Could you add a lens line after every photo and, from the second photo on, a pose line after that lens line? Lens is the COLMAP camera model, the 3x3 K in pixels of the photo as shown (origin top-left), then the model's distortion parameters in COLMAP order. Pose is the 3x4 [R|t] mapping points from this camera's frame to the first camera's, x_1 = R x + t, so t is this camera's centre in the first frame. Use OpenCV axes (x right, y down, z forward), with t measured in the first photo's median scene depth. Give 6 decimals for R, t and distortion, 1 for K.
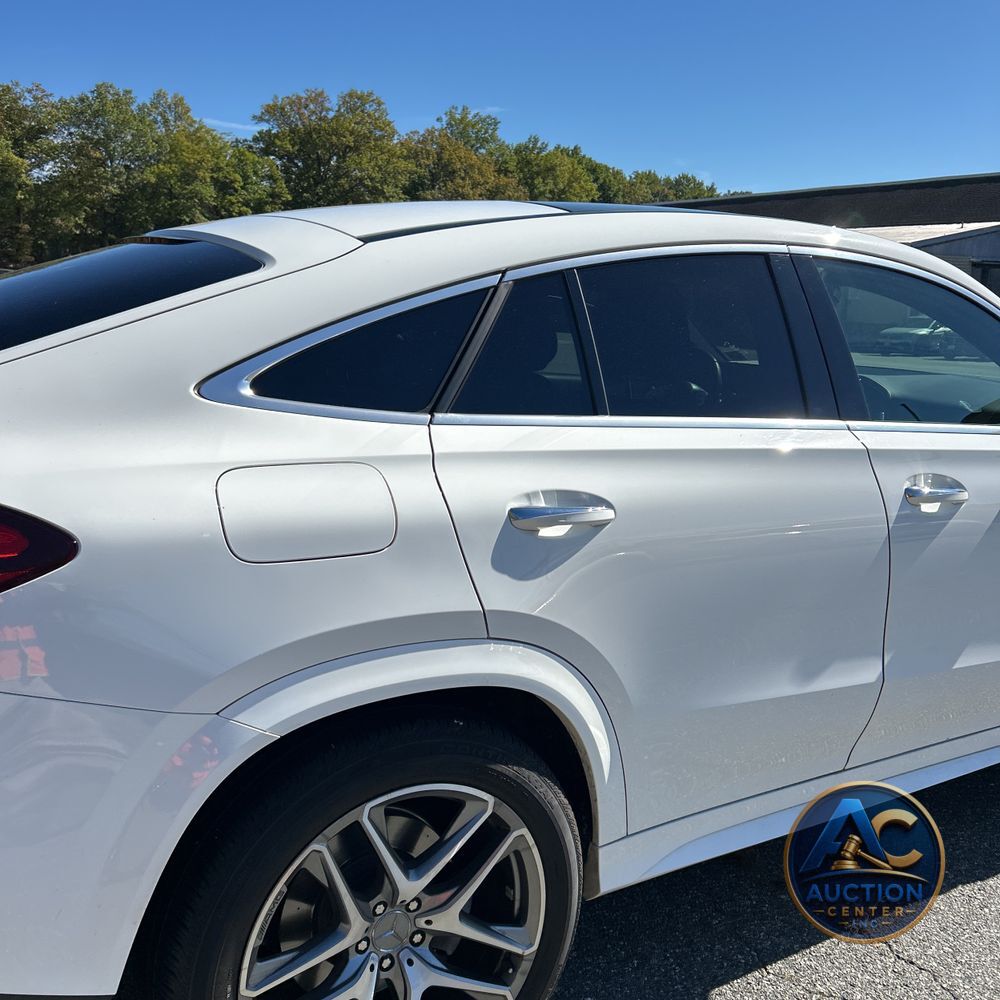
lens RADIAL K [[1009.4, 0, 489.0], [0, 1009.4, 502.3], [0, 0, 1]] dist [0.015685, -0.007114]
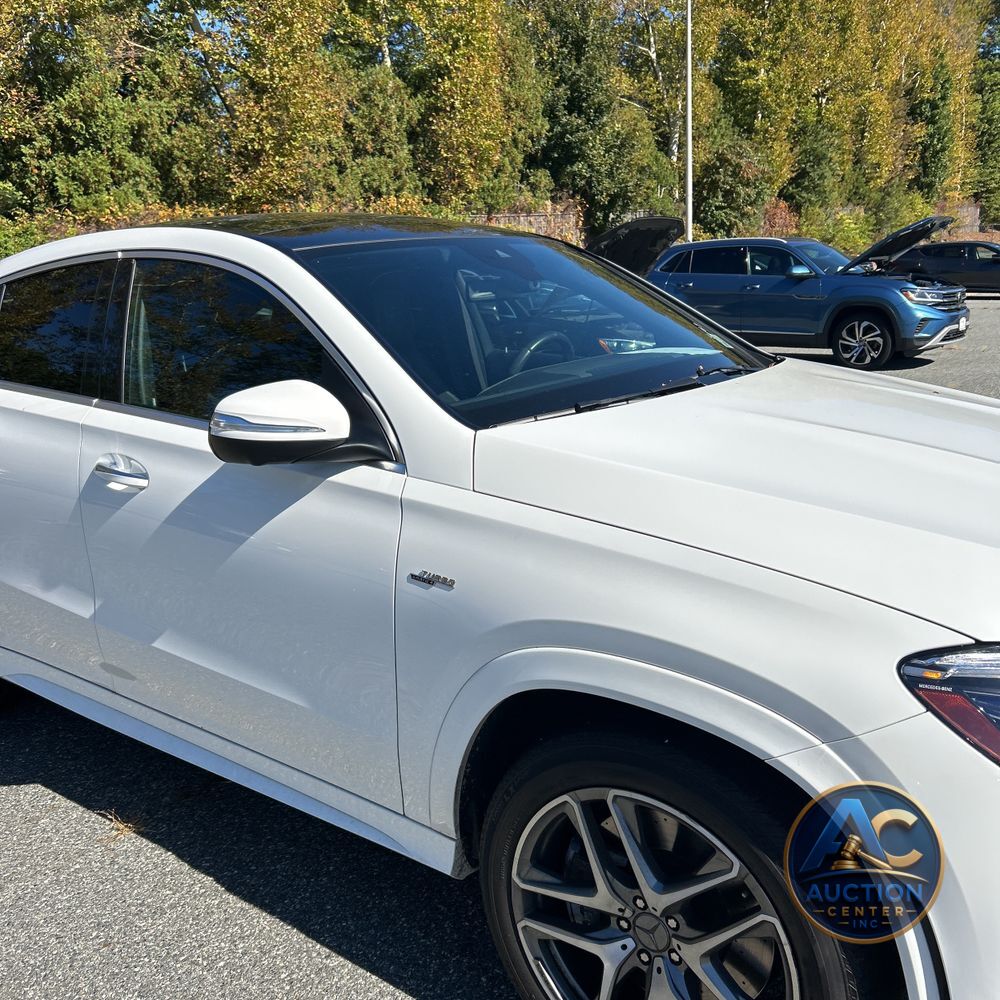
lens RADIAL K [[1009.4, 0, 489.0], [0, 1009.4, 502.3], [0, 0, 1]] dist [0.015685, -0.007114]
pose [[0.368625, 0.164202, -0.914961, 1.636704], [-0.129061, 0.983783, 0.124556, -0.168931], [0.920575, 0.072171, 0.383839, 0.976856]]
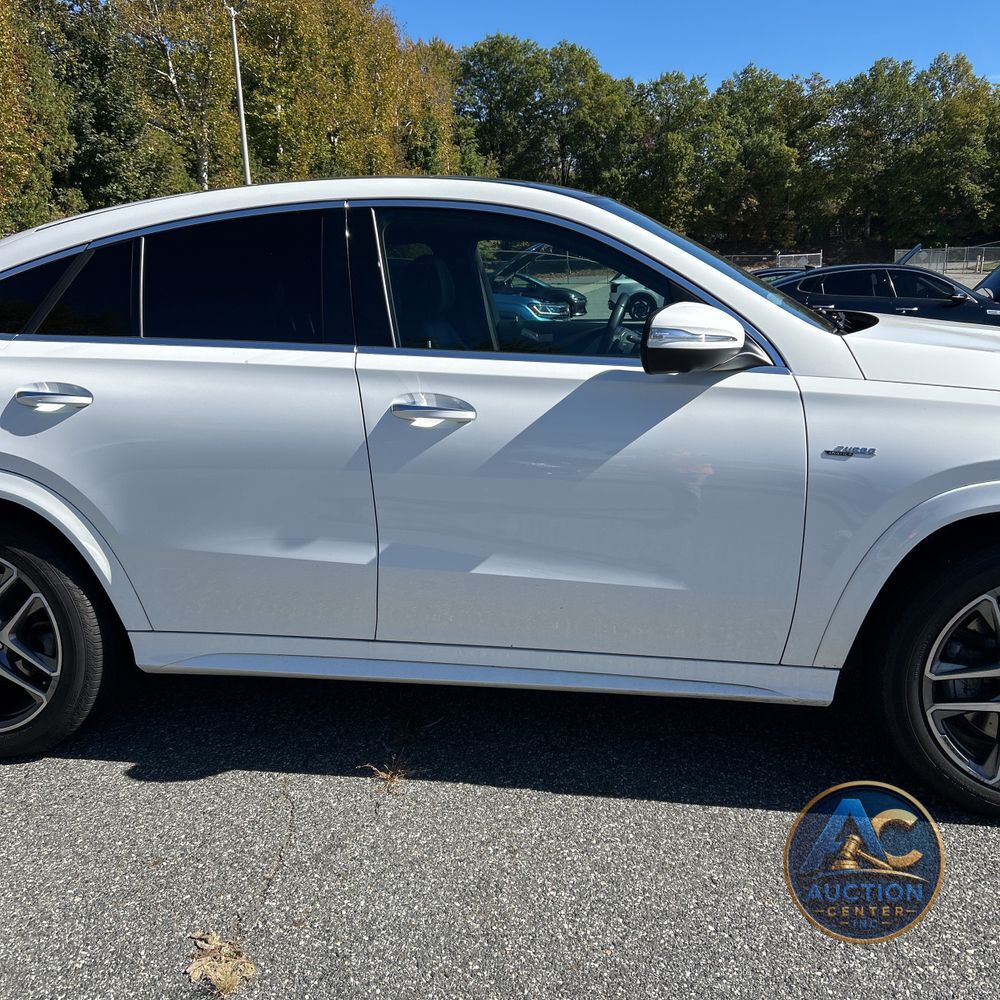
lens RADIAL K [[1009.4, 0, 489.0], [0, 1009.4, 502.3], [0, 0, 1]] dist [0.015685, -0.007114]
pose [[0.749868, 0.085522, -0.656037, 1.269278], [-0.072328, 0.996263, 0.047202, 0.039368], [0.657622, 0.012055, 0.753251, 0.199361]]
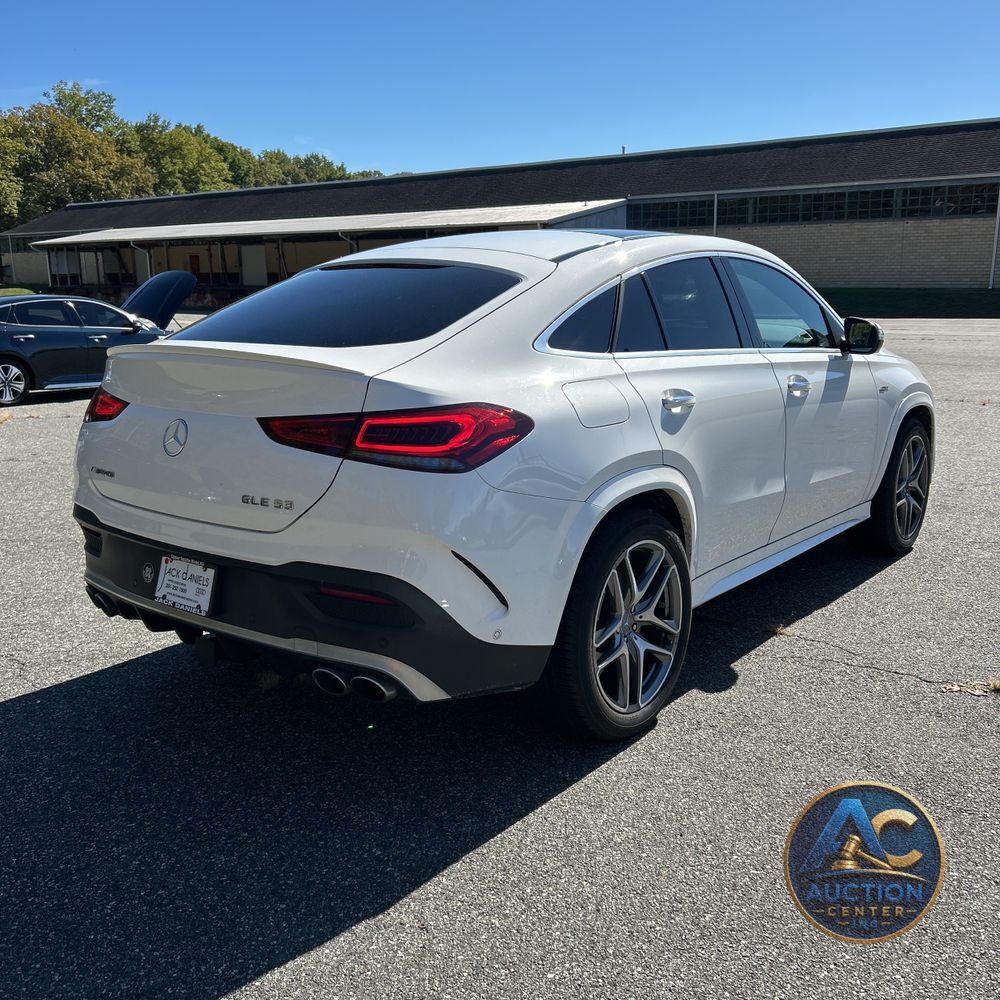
lens RADIAL K [[986.3, 0, 500.0], [0, 986.3, 500.0], [0, 0, 1]] dist [0.112762, -0.216937]
pose [[0.937721, -0.113805, 0.328219, -0.694312], [0.106797, 0.993501, 0.039361, 0.069911], [-0.330566, -0.001857, 0.943781, -0.529162]]
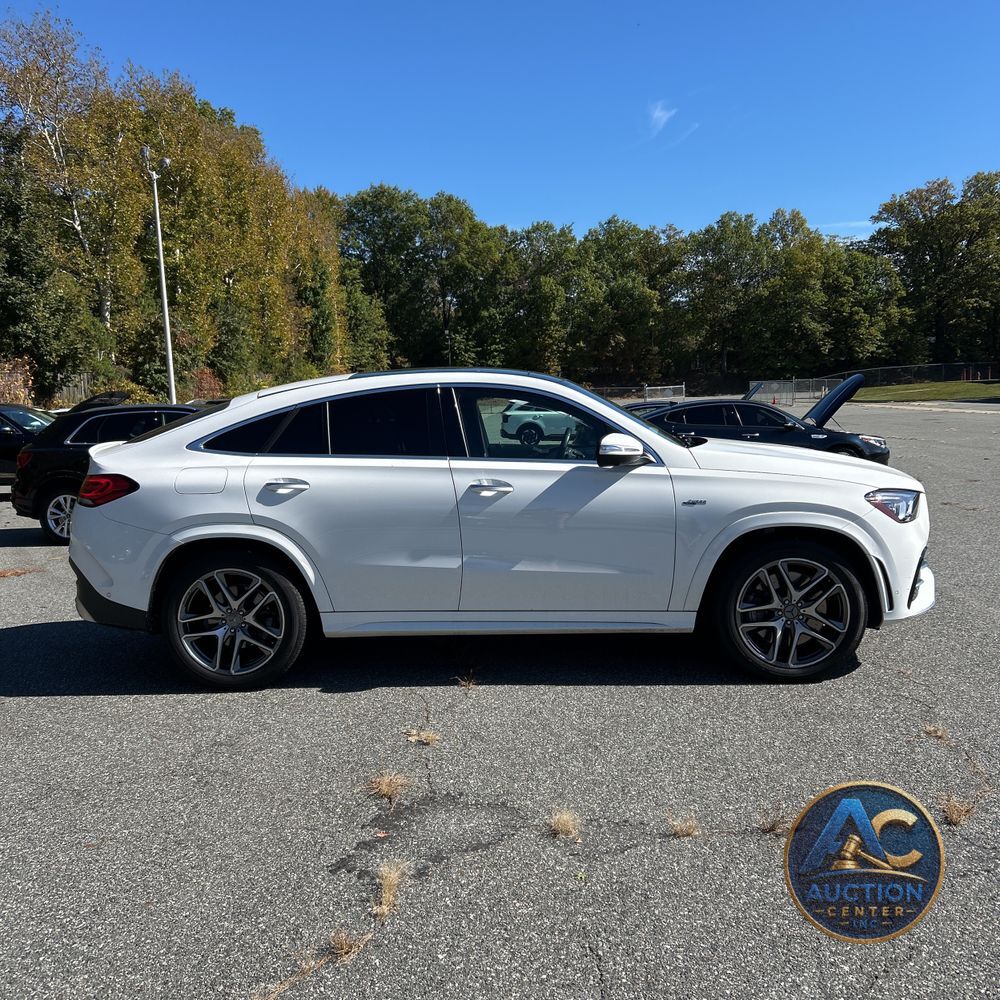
lens RADIAL K [[1004.1, 0, 489.1], [0, 1004.1, 498.5], [0, 0, 1]] dist [0.067257, -0.130459]
pose [[0.821814, -0.012131, -0.569626, 1.754333], [-0.046155, 0.995070, -0.087781, 0.220073], [0.567883, 0.098430, 0.817203, -0.846539]]
